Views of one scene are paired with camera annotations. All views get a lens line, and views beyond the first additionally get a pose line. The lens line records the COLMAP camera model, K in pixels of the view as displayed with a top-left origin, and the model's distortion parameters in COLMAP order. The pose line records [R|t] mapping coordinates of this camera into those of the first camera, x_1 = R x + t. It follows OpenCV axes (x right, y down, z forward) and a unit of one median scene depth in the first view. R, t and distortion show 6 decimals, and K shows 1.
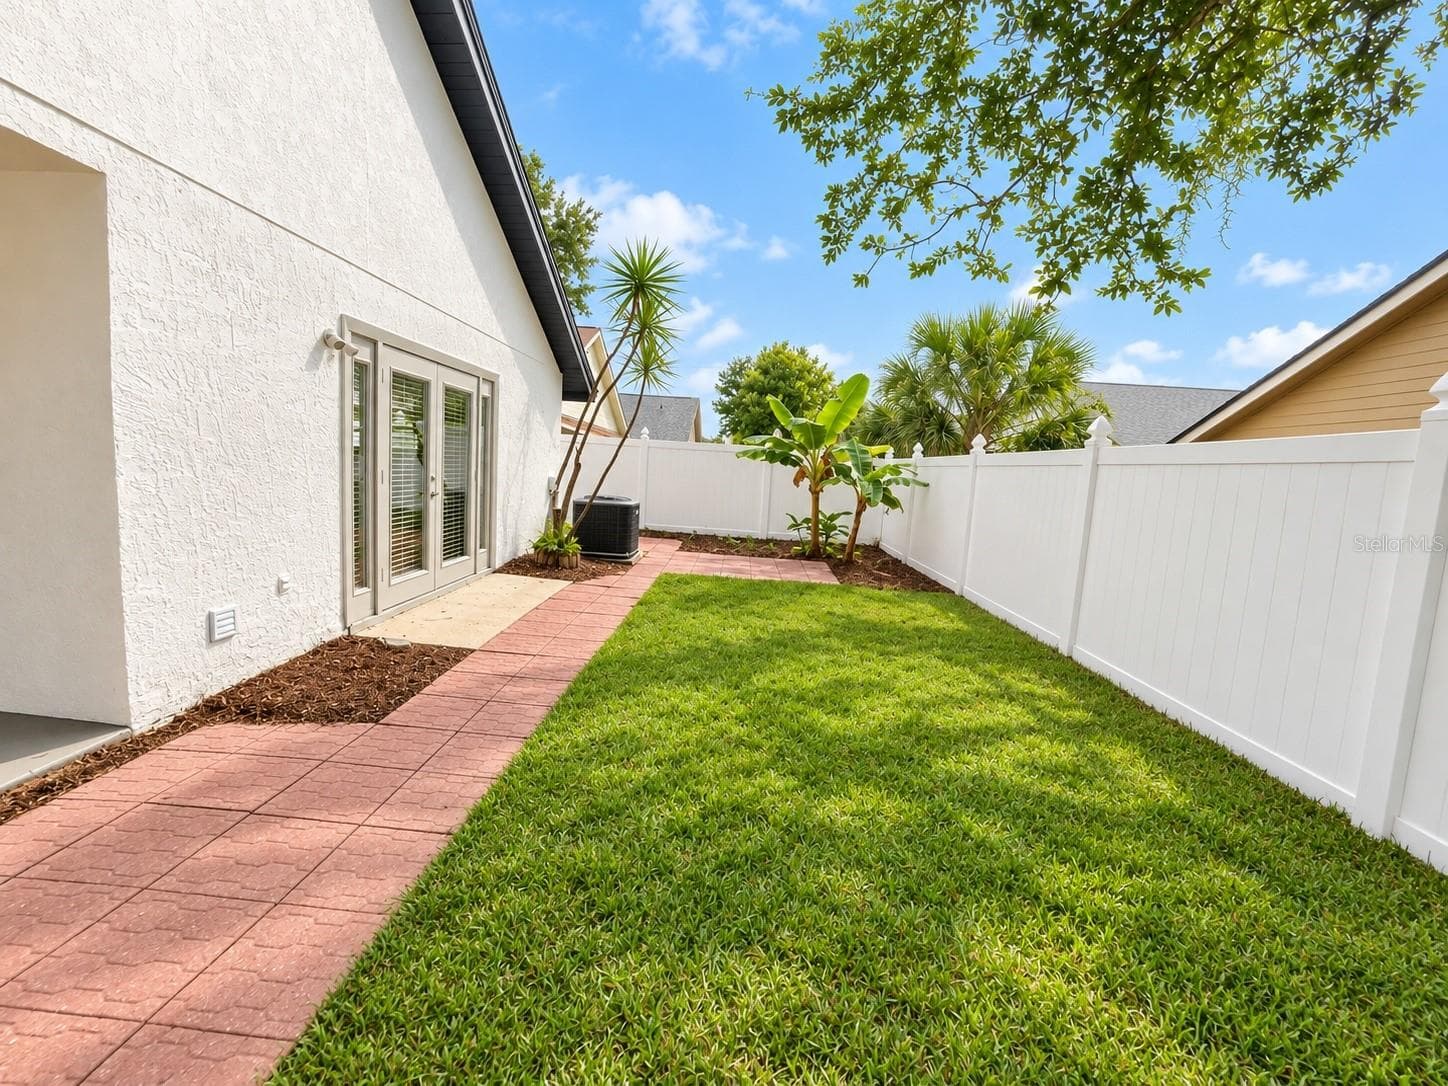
lens RADIAL K [[607.5, 0, 724.0], [0, 607.5, 543.0], [0, 0, 1]] dist [0.000496, 0.000146]
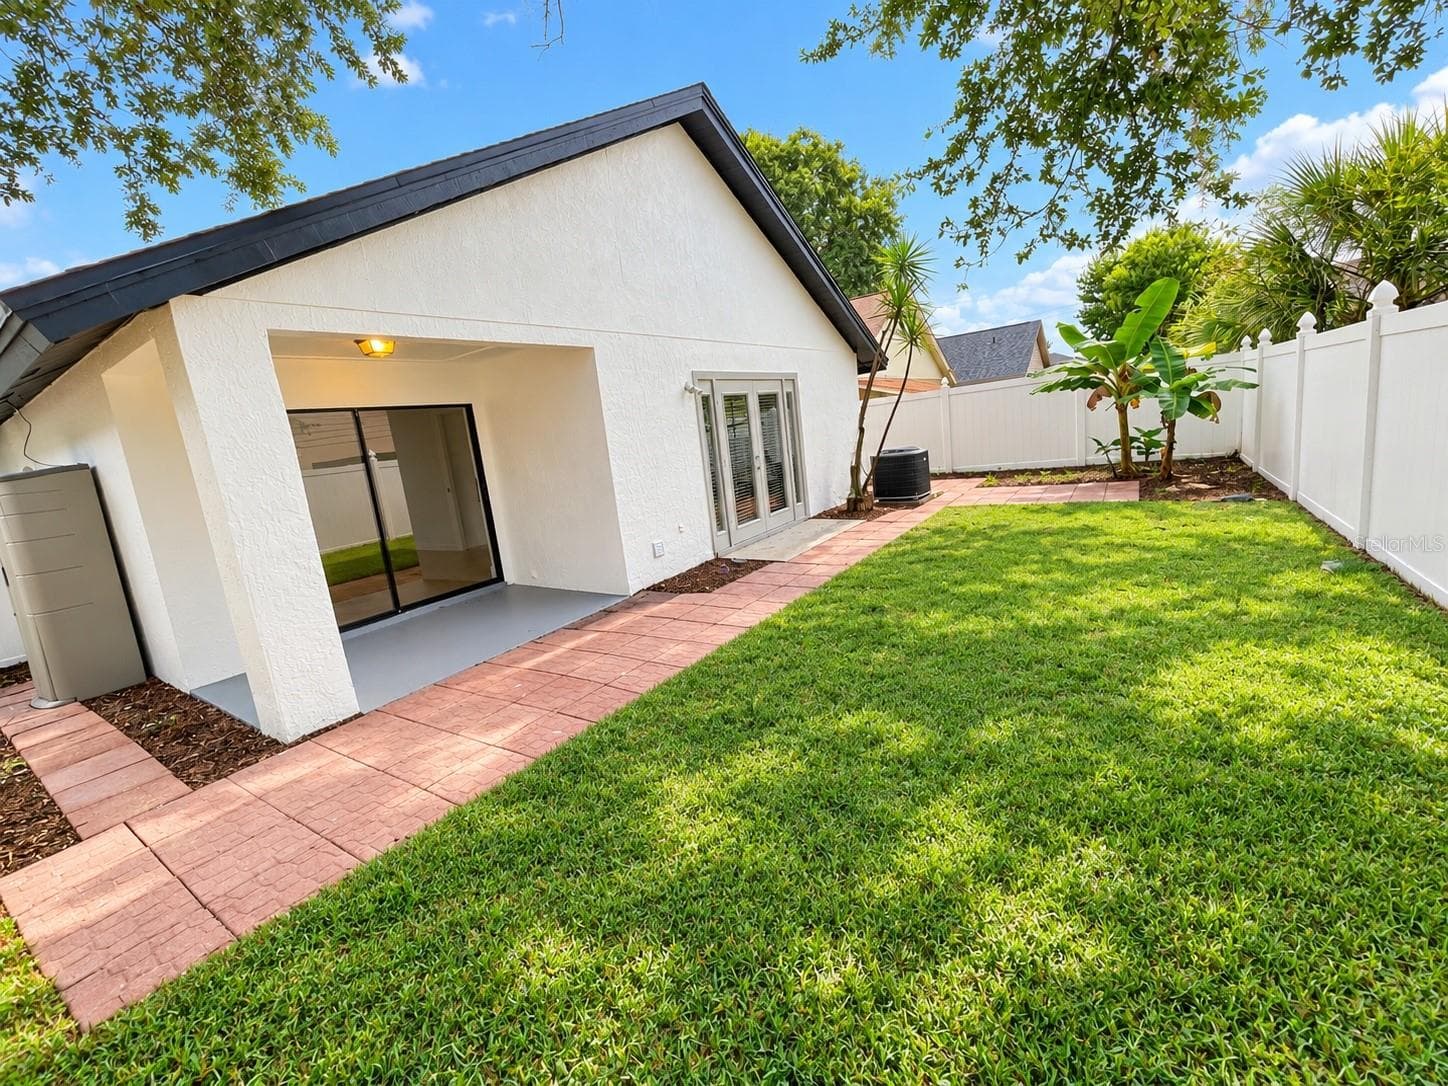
lens RADIAL K [[607.5, 0, 724.0], [0, 607.5, 543.0], [0, 0, 1]] dist [0.000496, 0.000146]
pose [[0.836435, -0.070104, -0.543564, 0.193337], [0.108125, 0.993401, 0.038262, 0.028673], [0.537295, -0.090776, 0.838495, -0.244077]]
